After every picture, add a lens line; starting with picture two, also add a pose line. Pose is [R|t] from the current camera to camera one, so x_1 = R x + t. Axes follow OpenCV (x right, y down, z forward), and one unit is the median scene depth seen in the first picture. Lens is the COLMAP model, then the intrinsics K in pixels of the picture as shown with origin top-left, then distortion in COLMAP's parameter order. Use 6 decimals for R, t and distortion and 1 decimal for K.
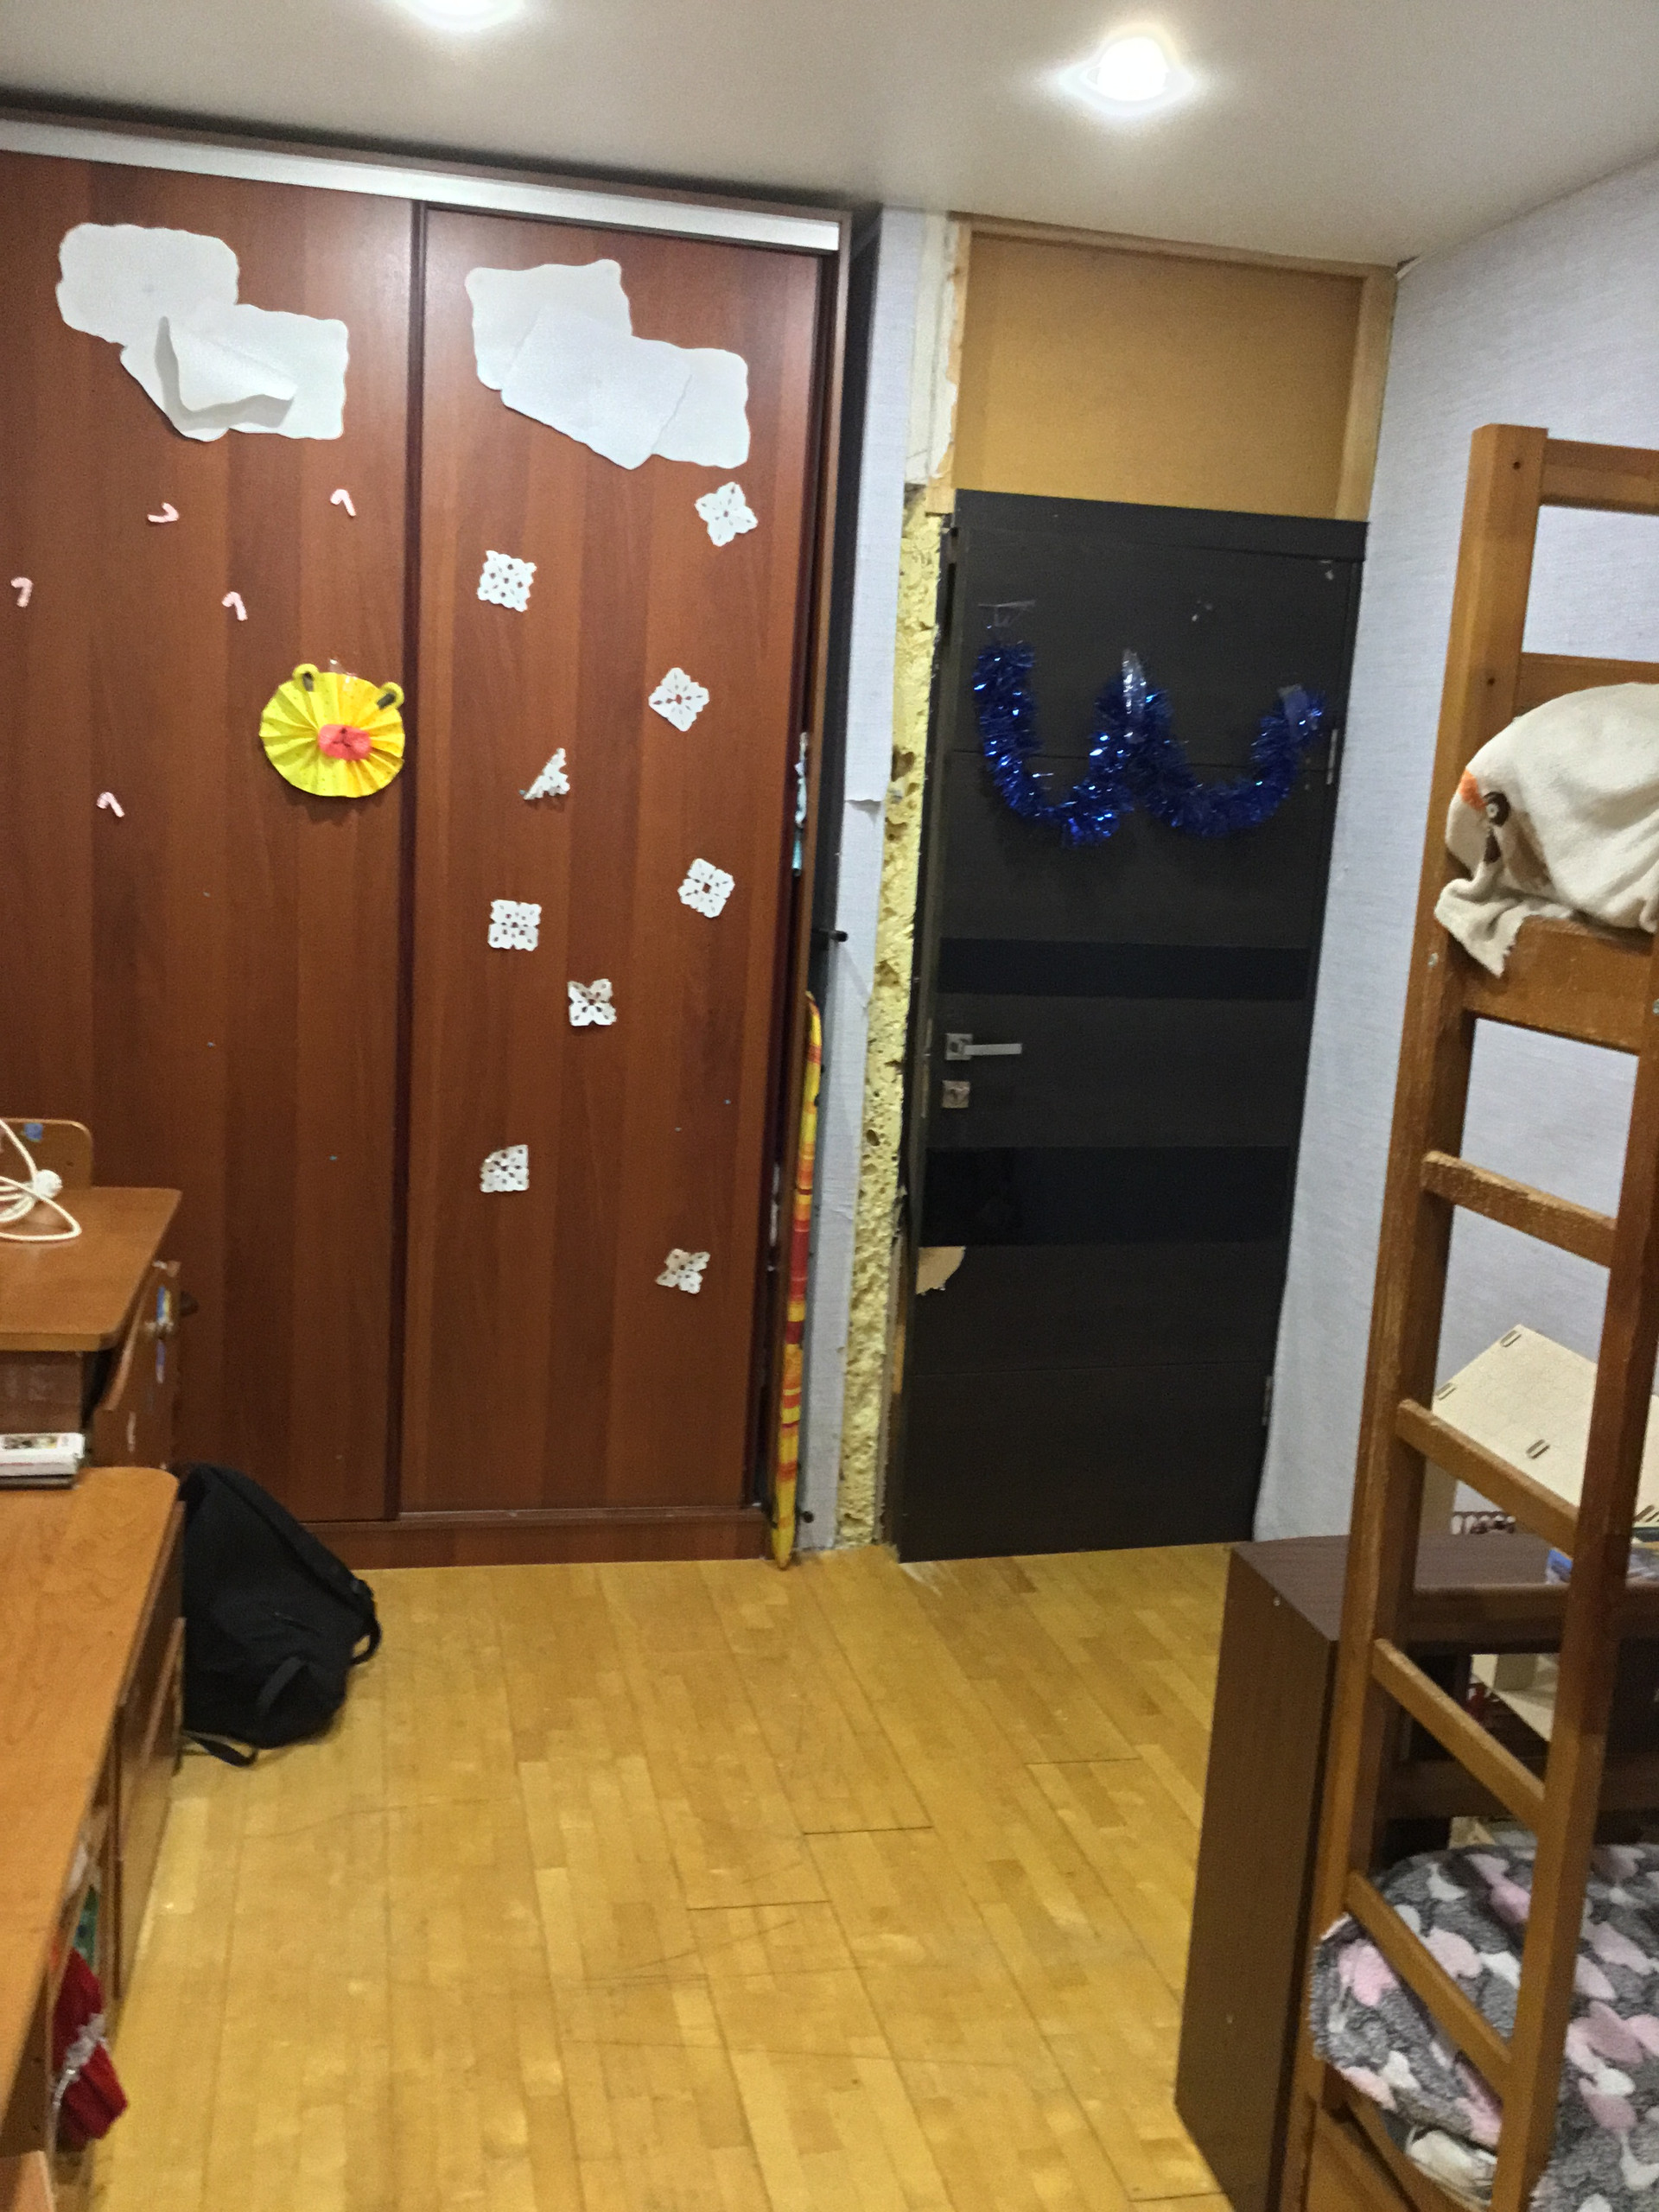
lens RADIAL K [[2005.3, 0, 811.3], [0, 2005.3, 1135.0], [0, 0, 1]] dist [0.116222, -0.262676]
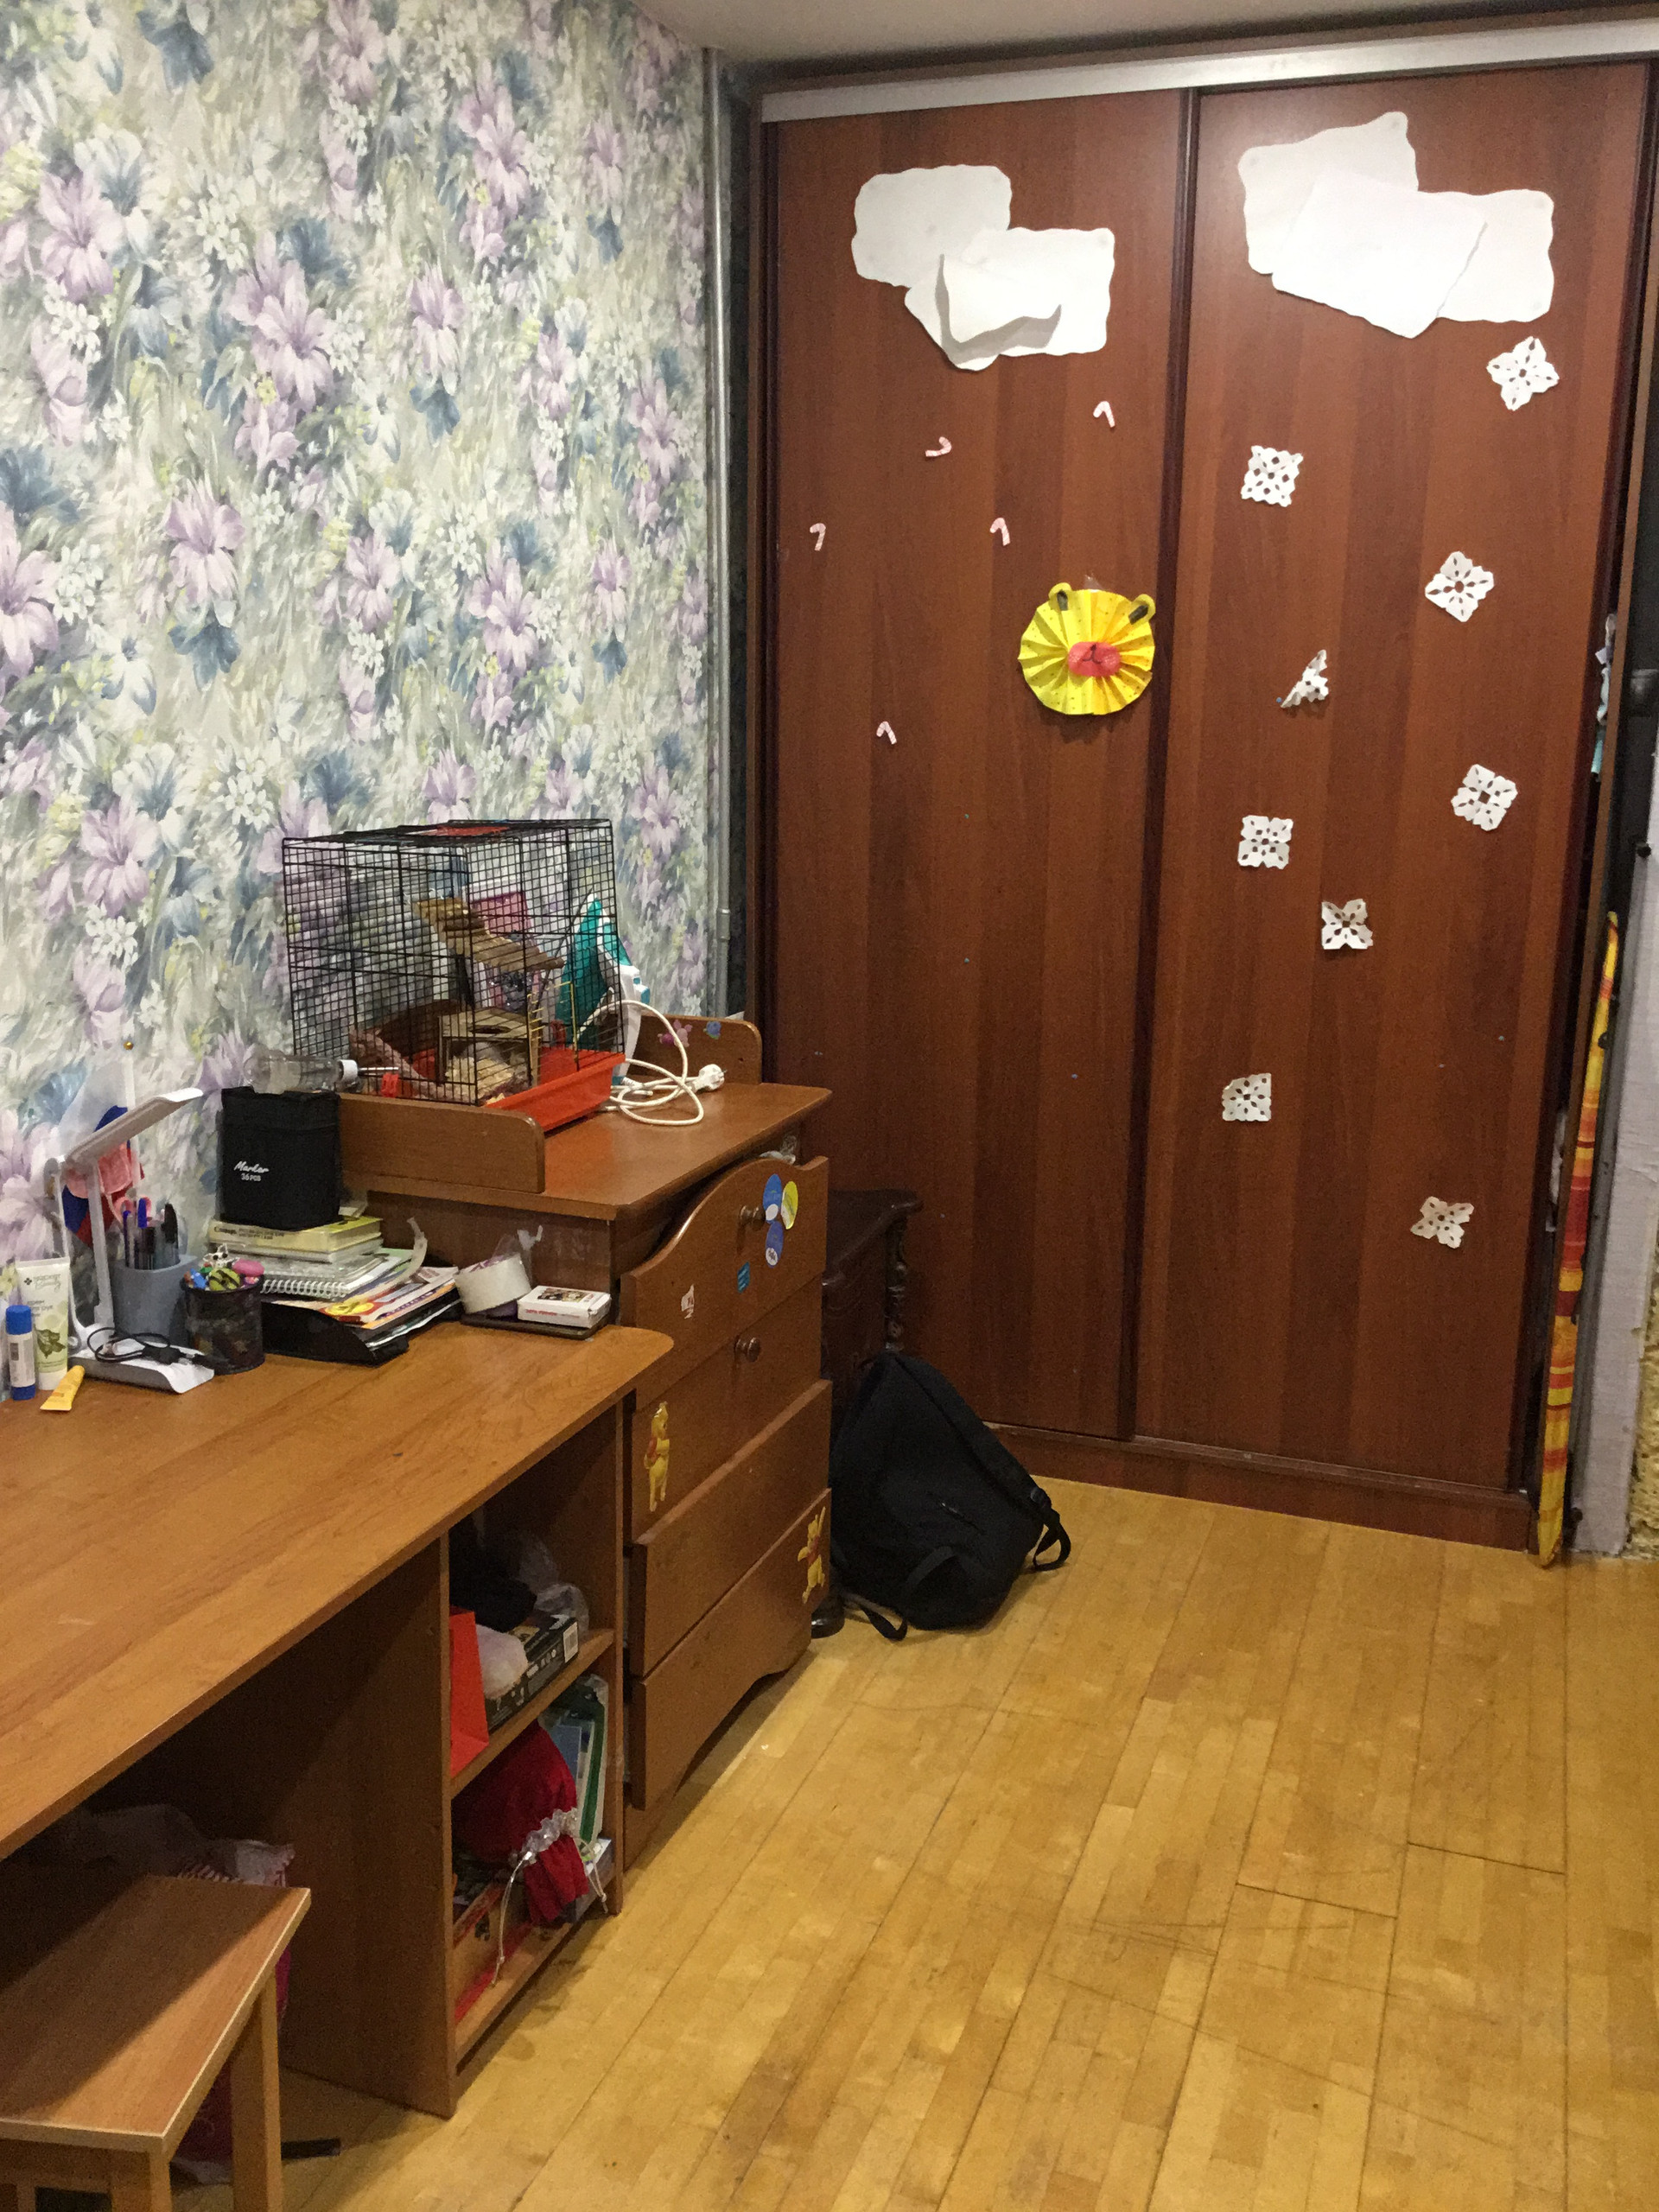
lens RADIAL K [[2005.3, 0, 811.3], [0, 2005.3, 1135.0], [0, 0, 1]] dist [0.116222, -0.262676]
pose [[0.839975, 0.070142, -0.538073, 0.200214], [-0.054182, 0.997496, 0.045448, 0.002361], [0.539913, -0.009021, 0.841672, 0.081069]]
